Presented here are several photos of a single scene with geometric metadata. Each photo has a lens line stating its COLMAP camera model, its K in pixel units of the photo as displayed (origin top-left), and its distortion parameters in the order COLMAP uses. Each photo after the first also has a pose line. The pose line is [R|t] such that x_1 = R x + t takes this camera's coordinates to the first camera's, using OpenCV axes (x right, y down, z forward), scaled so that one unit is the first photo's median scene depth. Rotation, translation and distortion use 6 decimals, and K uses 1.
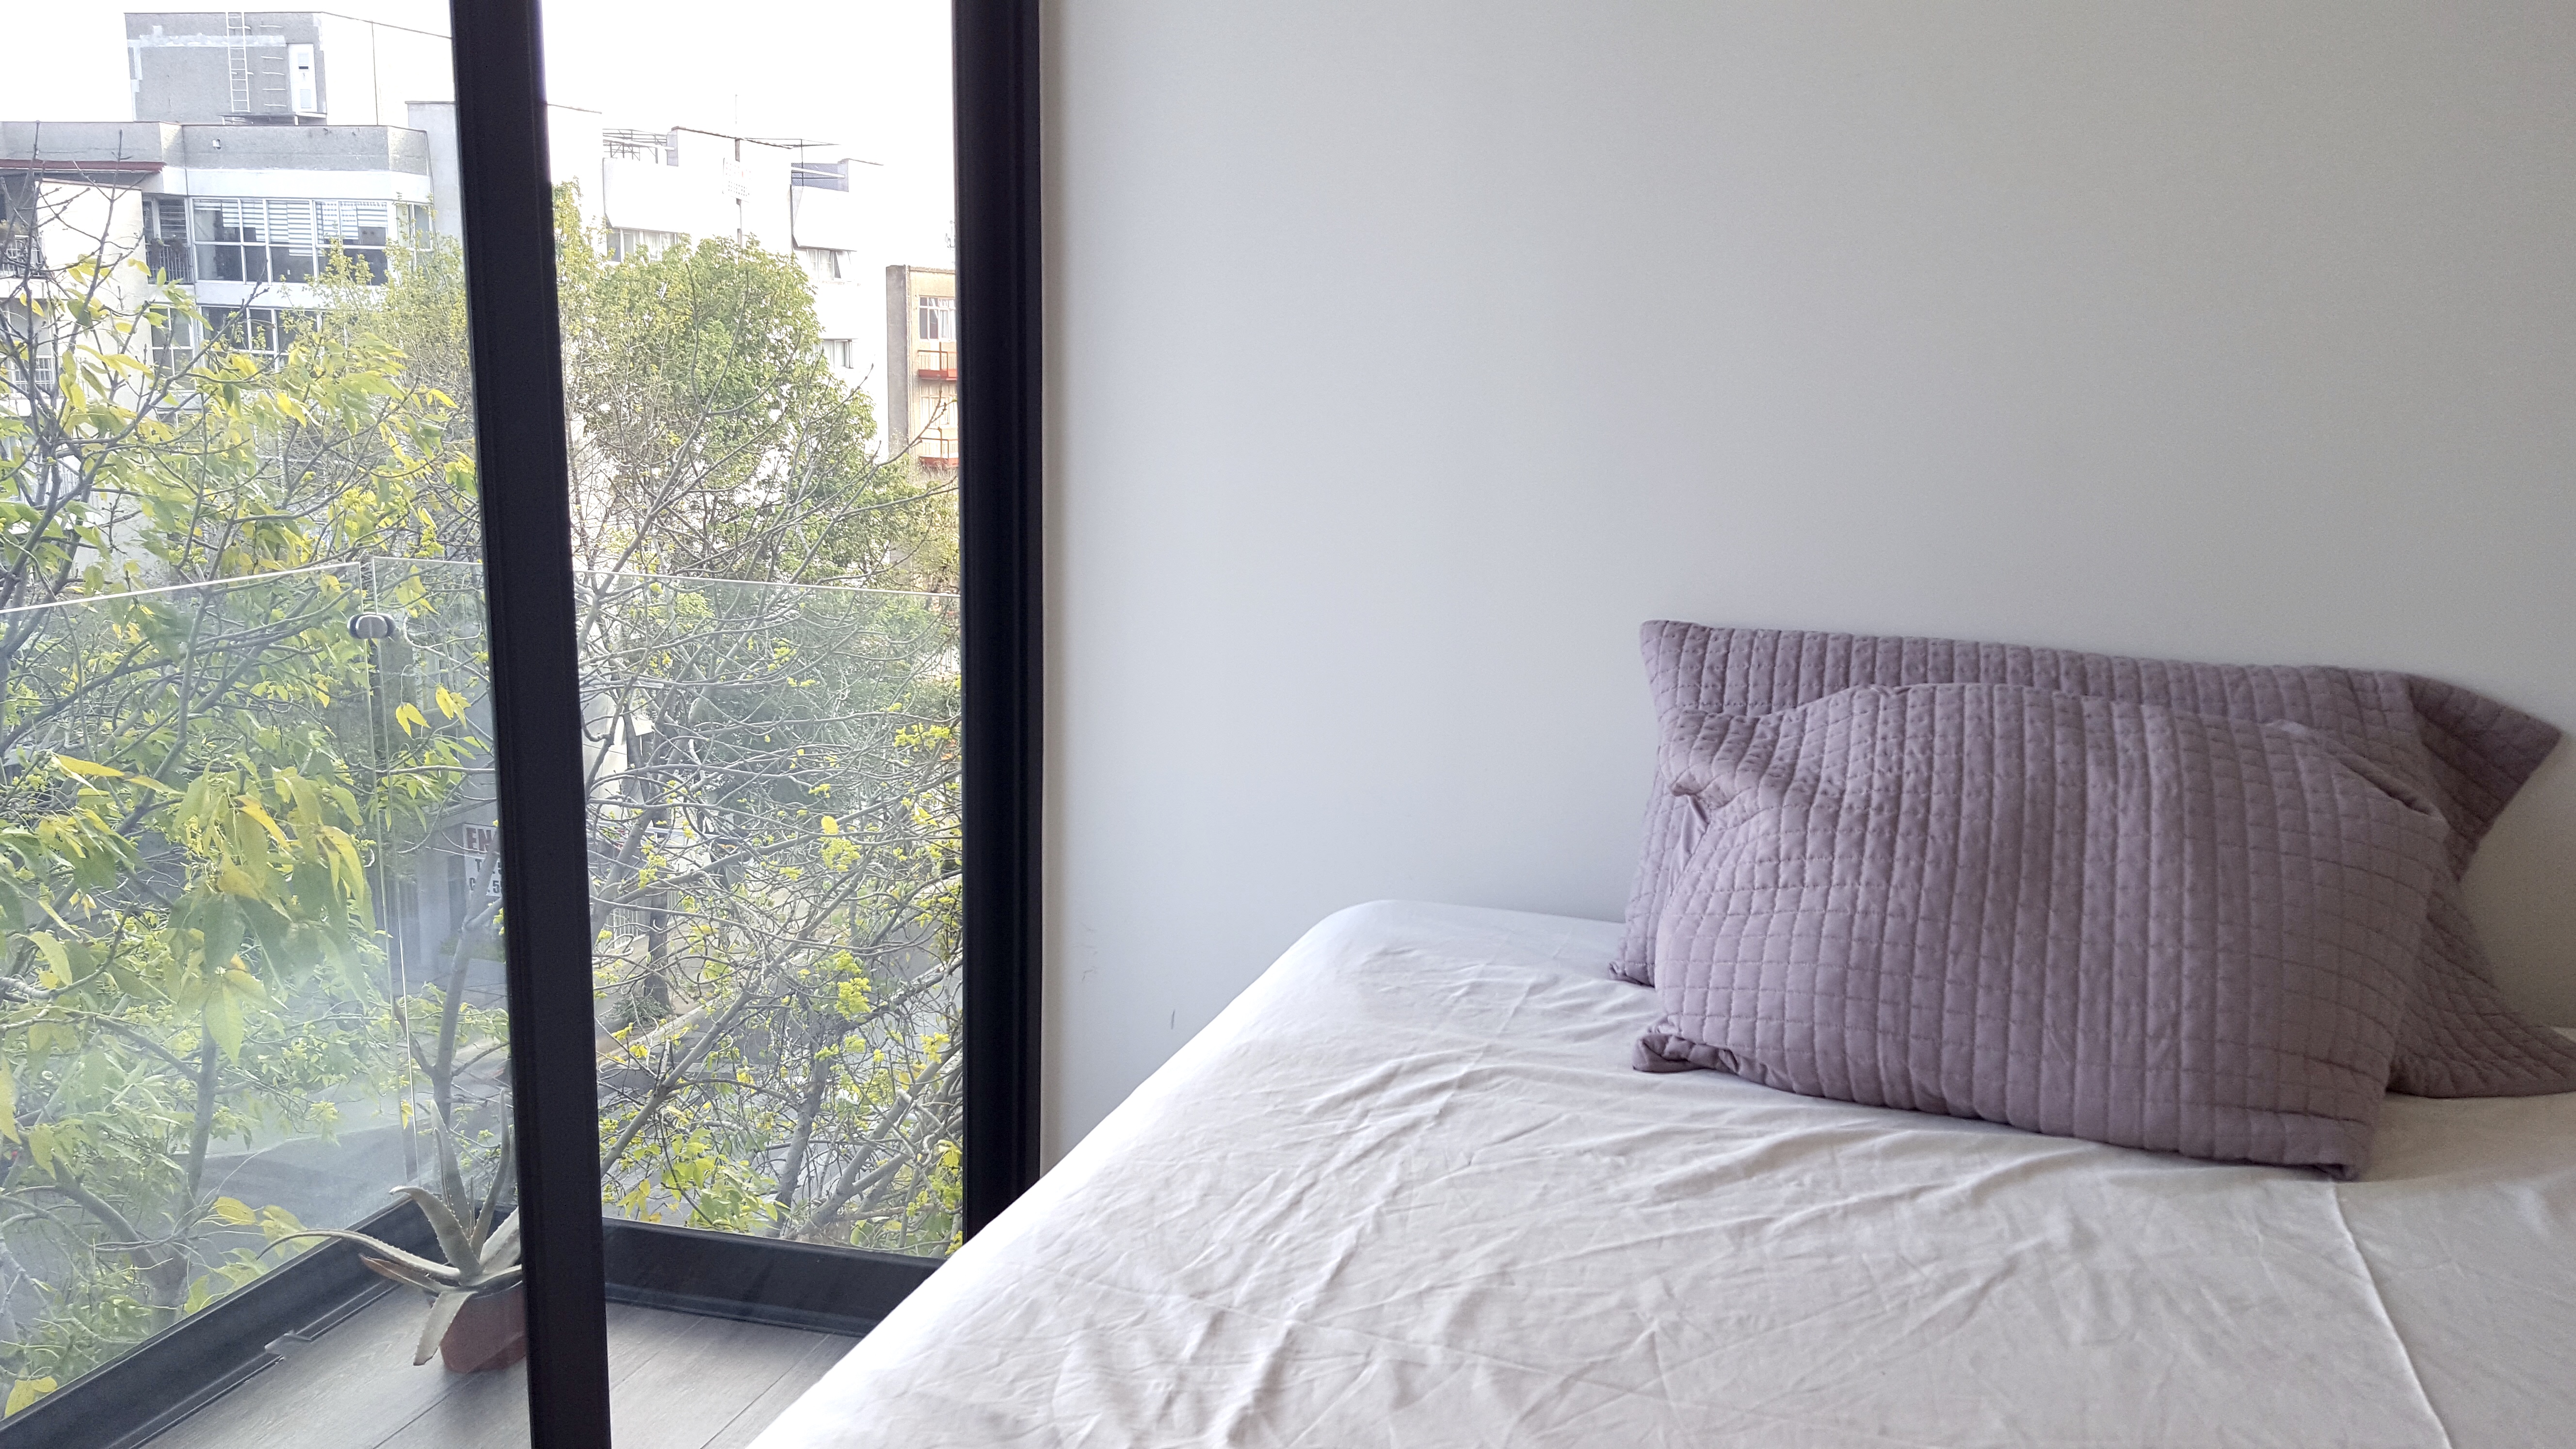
lens RADIAL K [[2088.9, 0, 1288.0], [0, 2088.9, 724.5], [0, 0, 1]] dist [0.133848, -0.183152]
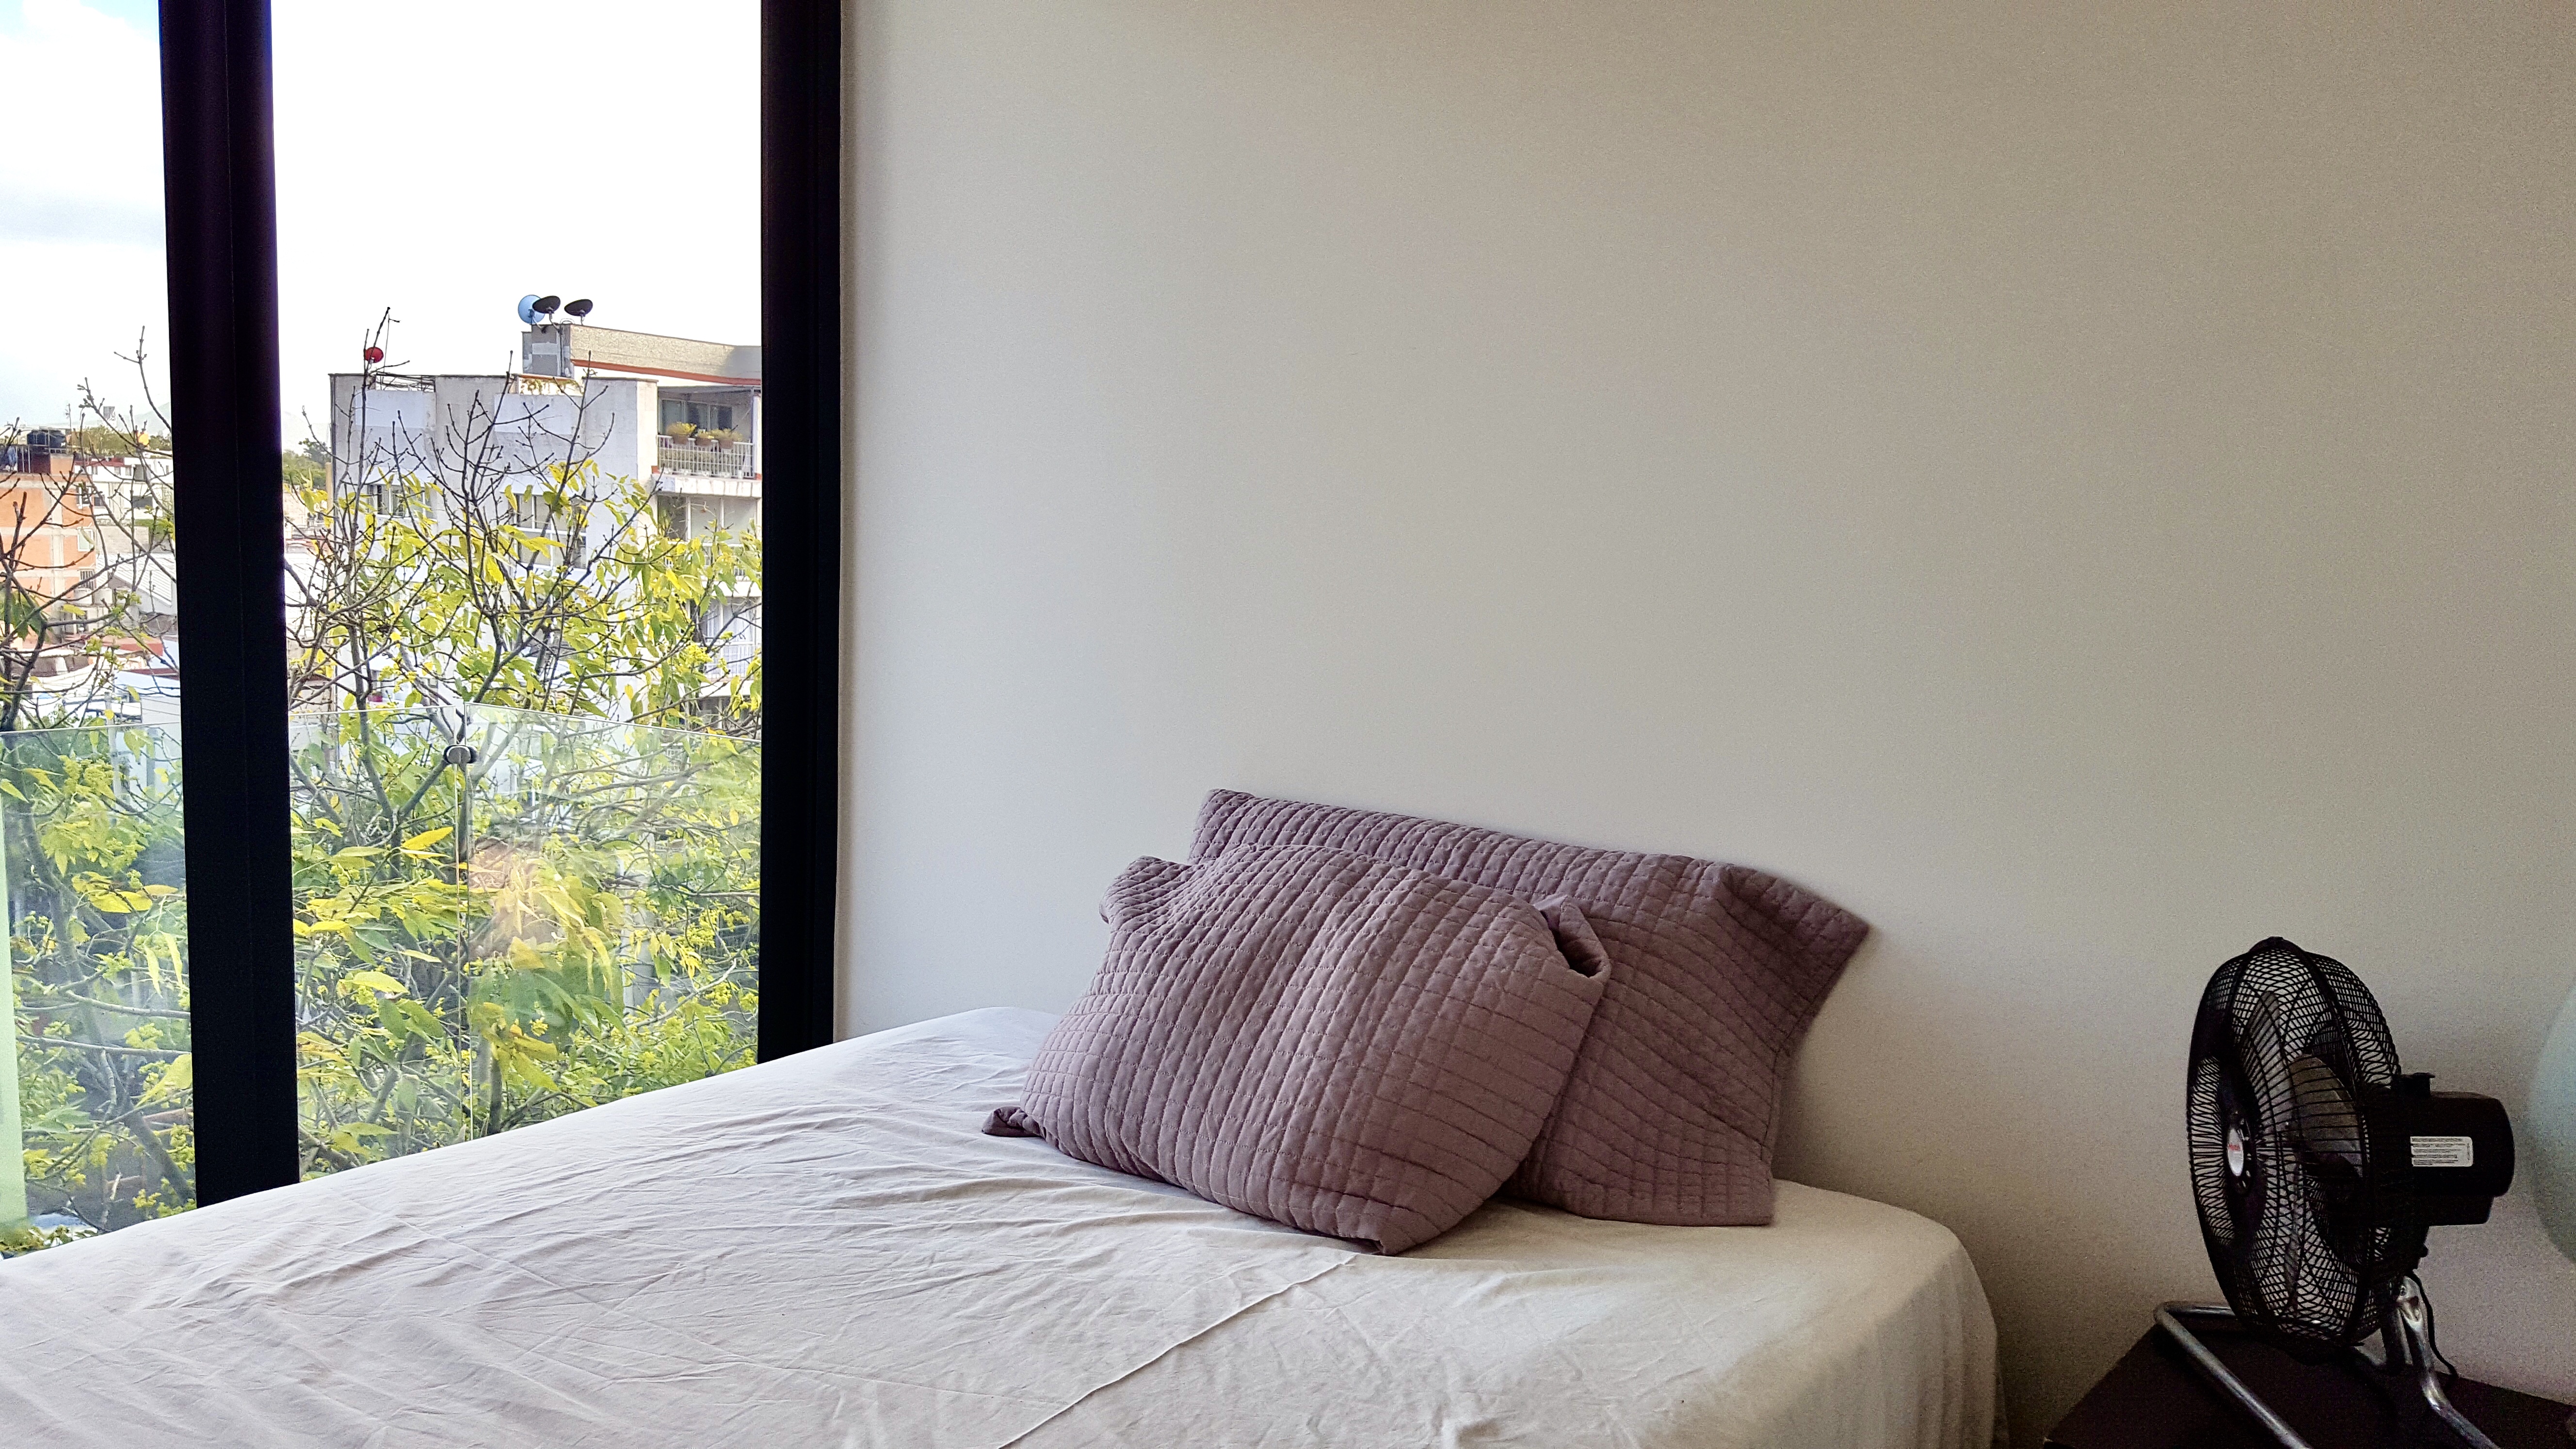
lens RADIAL K [[2088.9, 0, 1288.0], [0, 2088.9, 724.5], [0, 0, 1]] dist [0.133848, -0.183152]
pose [[0.959681, 0.047307, -0.277081, 0.681866], [-0.074113, 0.993440, -0.087083, 0.019531], [0.271144, 0.104107, 0.956892, -0.171507]]
